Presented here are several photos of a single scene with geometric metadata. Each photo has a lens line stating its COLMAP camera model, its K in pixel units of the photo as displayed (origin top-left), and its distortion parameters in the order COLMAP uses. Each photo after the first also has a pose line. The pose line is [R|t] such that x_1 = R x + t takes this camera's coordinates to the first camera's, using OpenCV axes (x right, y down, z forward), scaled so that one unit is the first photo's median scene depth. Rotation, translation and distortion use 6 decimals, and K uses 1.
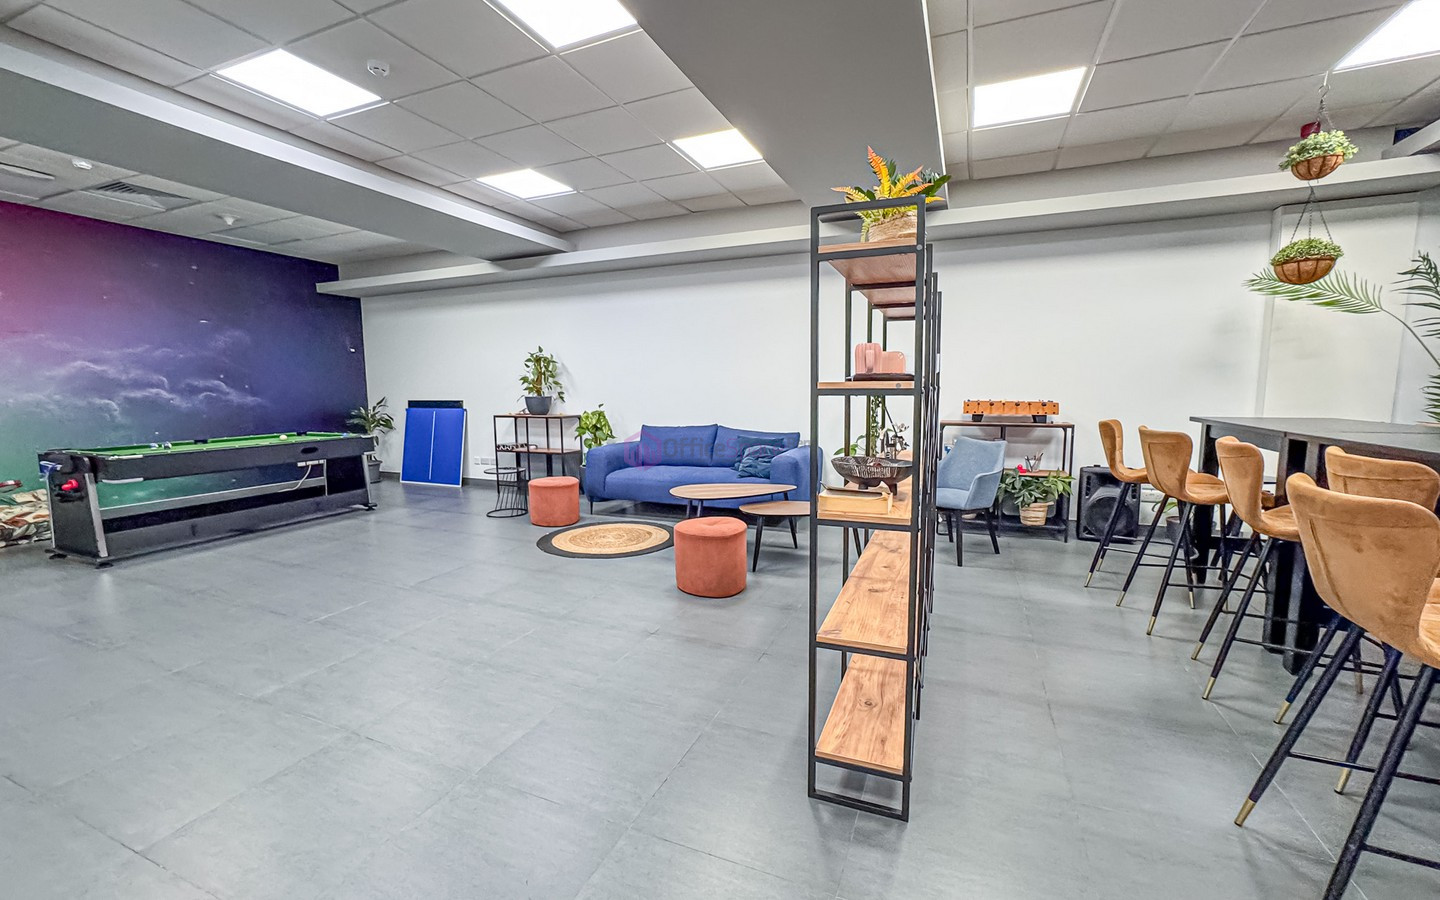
lens RADIAL K [[586.9, 0, 720.0], [0, 586.9, 450.0], [0, 0, 1]] dist [-0.012446, 0.000317]
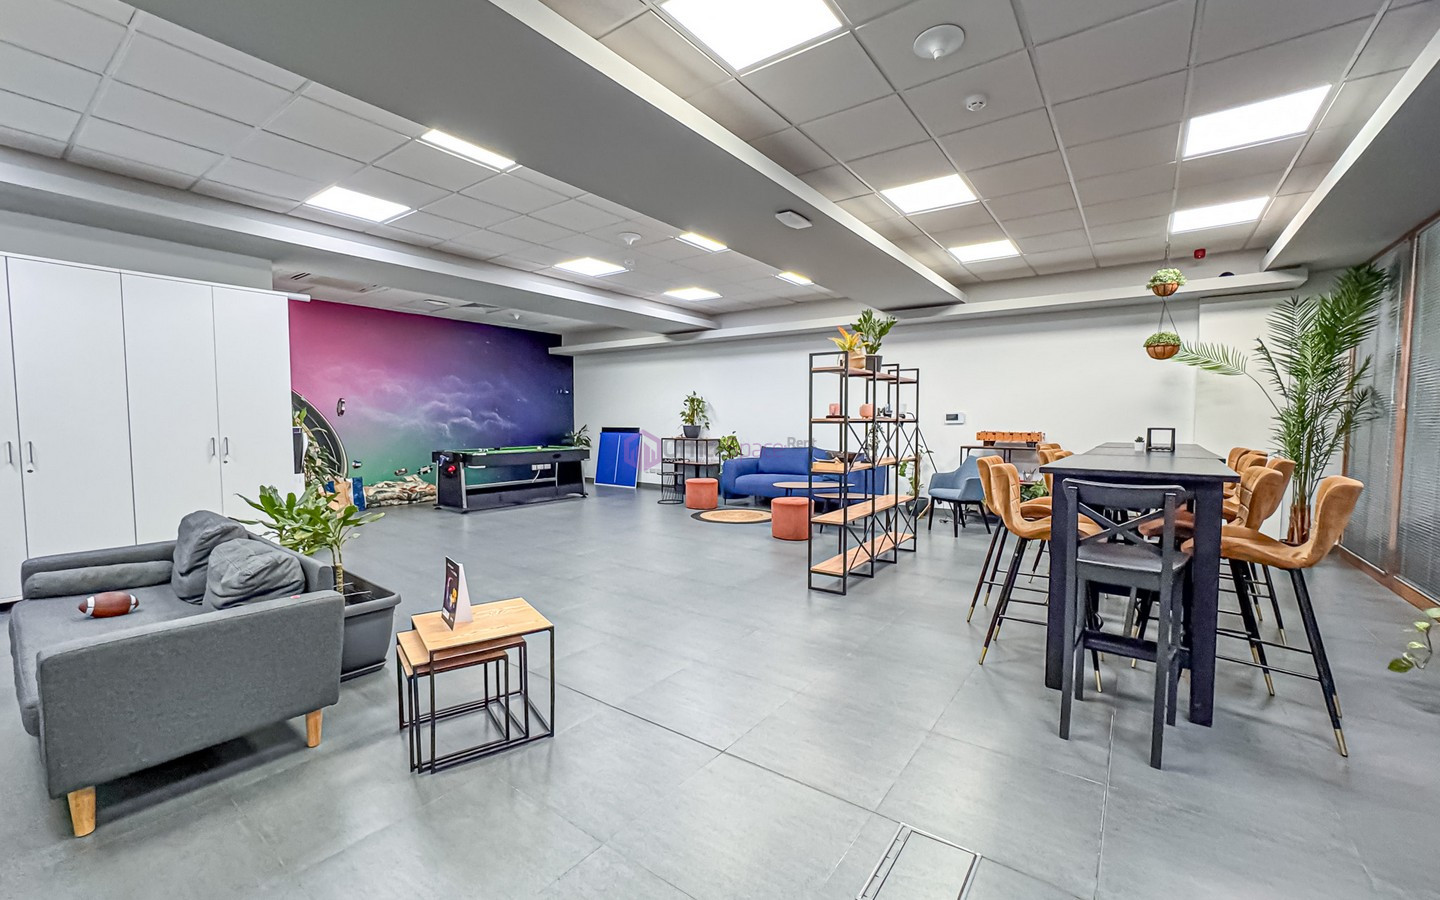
lens RADIAL K [[586.9, 0, 720.0], [0, 586.9, 450.0], [0, 0, 1]] dist [-0.012446, 0.000317]
pose [[0.973480, 0.021480, -0.227762, 0.093075], [-0.034054, 0.998096, -0.051422, 0.043254], [0.226224, 0.057814, 0.972358, -0.408845]]
